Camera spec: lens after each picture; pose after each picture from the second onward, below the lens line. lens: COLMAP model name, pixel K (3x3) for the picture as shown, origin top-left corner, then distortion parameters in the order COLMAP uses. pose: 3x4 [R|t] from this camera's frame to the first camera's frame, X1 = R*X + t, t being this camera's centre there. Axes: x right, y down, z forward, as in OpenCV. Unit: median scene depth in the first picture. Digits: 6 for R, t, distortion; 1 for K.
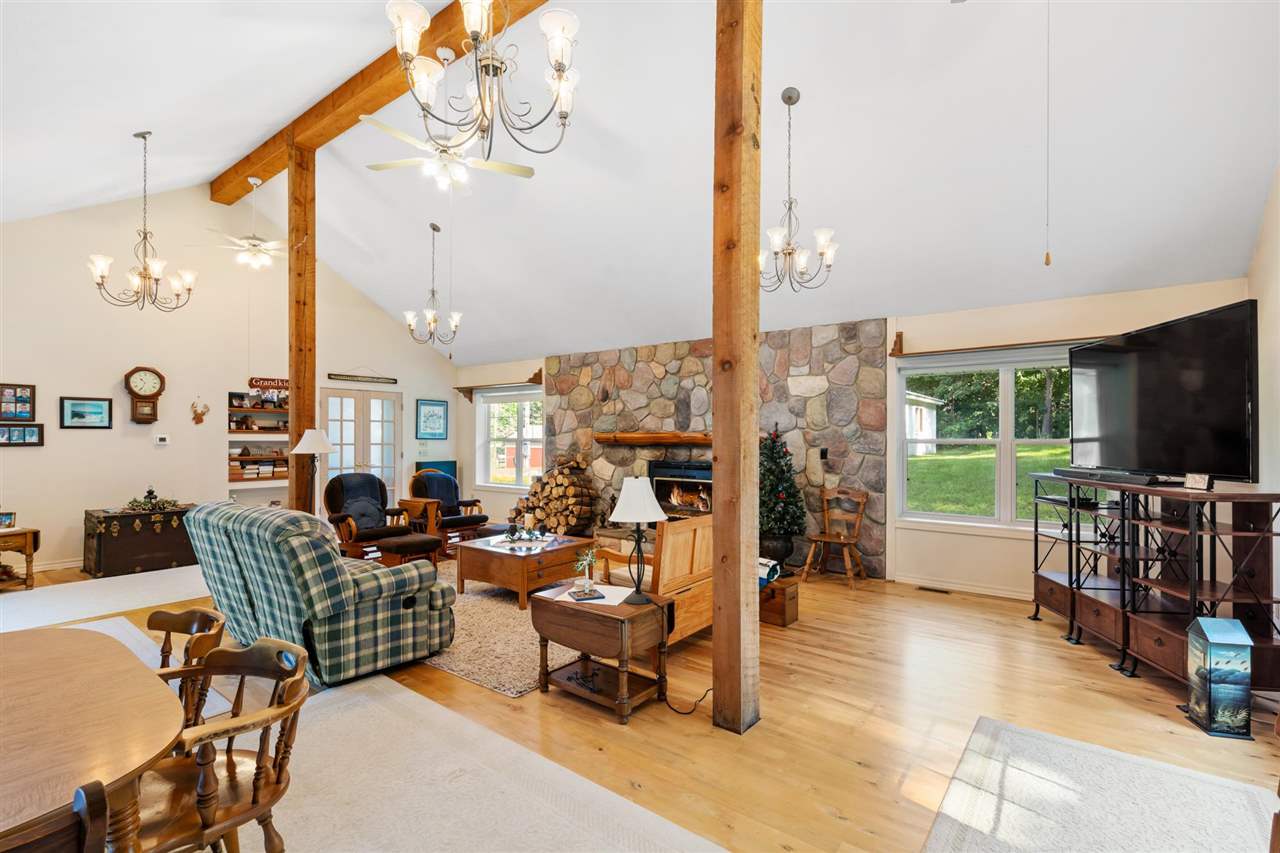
lens RADIAL K [[585.8, 0, 635.6], [0, 585.8, 430.1], [0, 0, 1]] dist [0.000265, 0.000127]
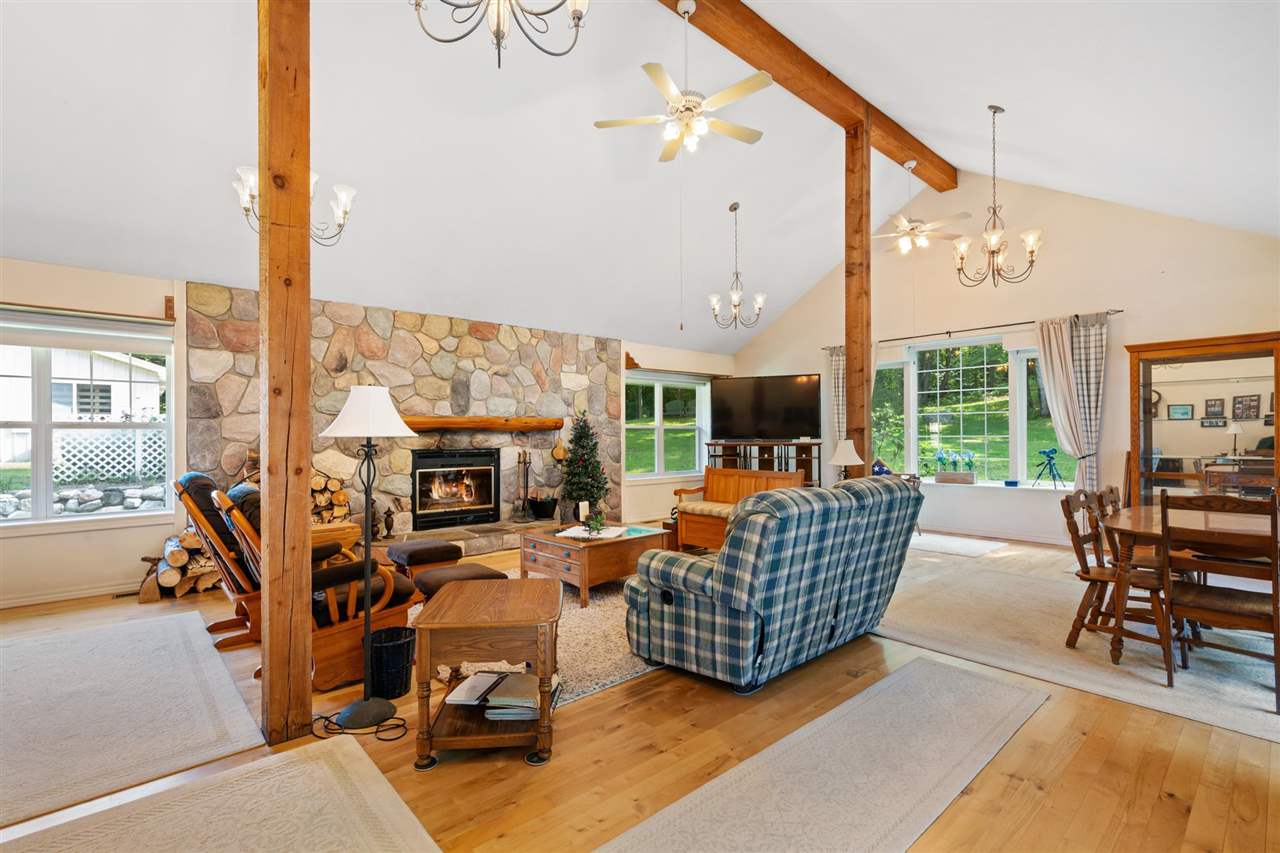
lens RADIAL K [[585.8, 0, 634.8], [0, 585.8, 431.1], [0, 0, 1]] dist [0.000265, 0.000127]
pose [[0.195721, 0.002983, 0.980655, -0.776515], [-0.007923, 0.999968, -0.001461, 0.025253], [-0.980628, -0.007484, 0.195738, 0.555925]]
